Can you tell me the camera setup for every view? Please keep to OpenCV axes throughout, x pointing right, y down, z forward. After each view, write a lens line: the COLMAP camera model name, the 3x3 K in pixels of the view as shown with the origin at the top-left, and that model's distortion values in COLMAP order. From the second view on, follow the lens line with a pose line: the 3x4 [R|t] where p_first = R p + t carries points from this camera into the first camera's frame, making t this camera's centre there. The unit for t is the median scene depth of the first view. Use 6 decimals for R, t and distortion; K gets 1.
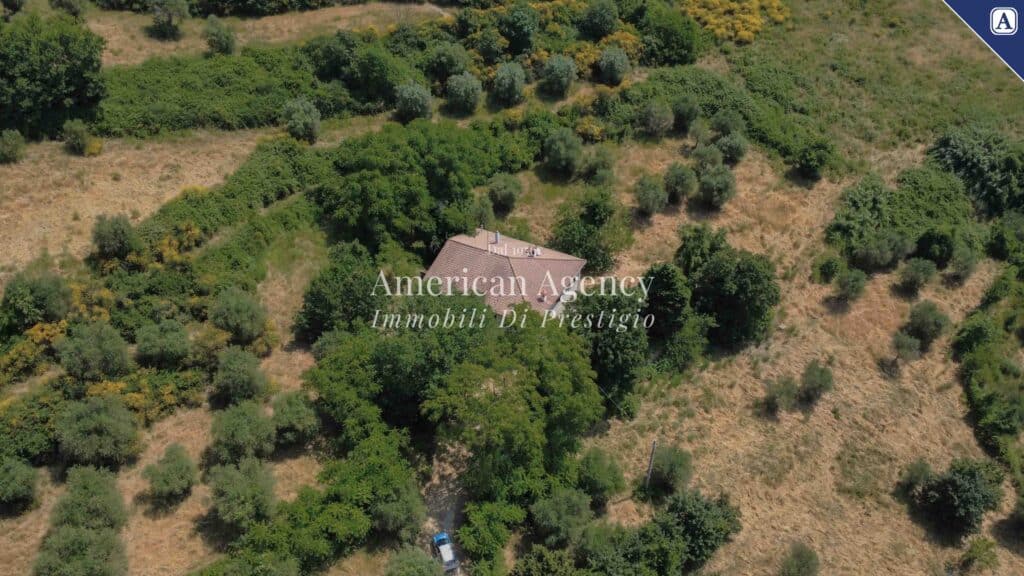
lens RADIAL K [[774.6, 0, 512.0], [0, 774.6, 288.0], [0, 0, 1]] dist [0.005945, -0.005067]
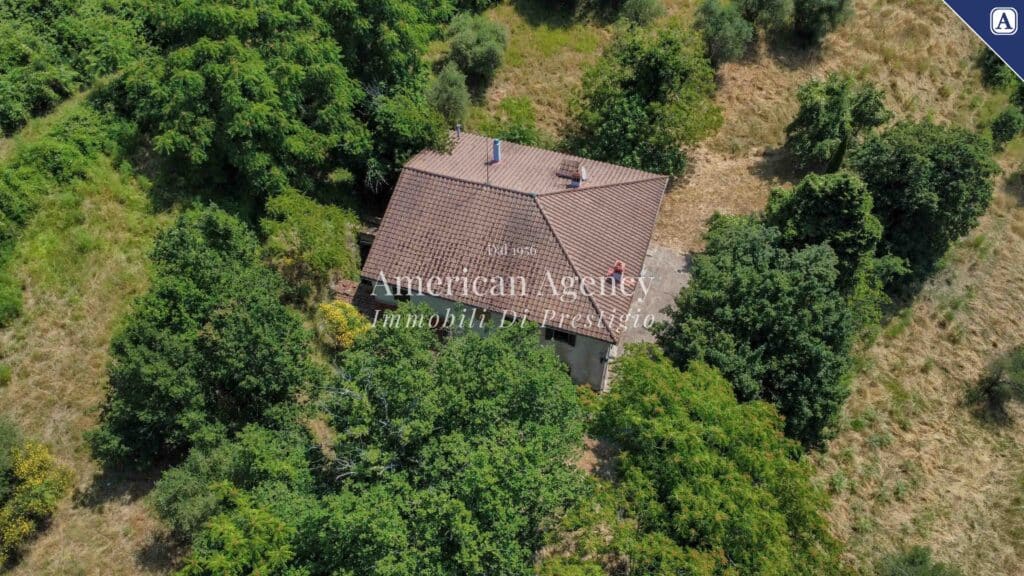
lens RADIAL K [[774.6, 0, 512.0], [0, 774.6, 288.0], [0, 0, 1]] dist [0.005945, -0.005067]
pose [[0.986014, -0.126814, 0.108143, -0.074900], [0.100607, 0.970204, 0.220413, -0.087830], [-0.132872, -0.206450, 0.969393, 0.475243]]
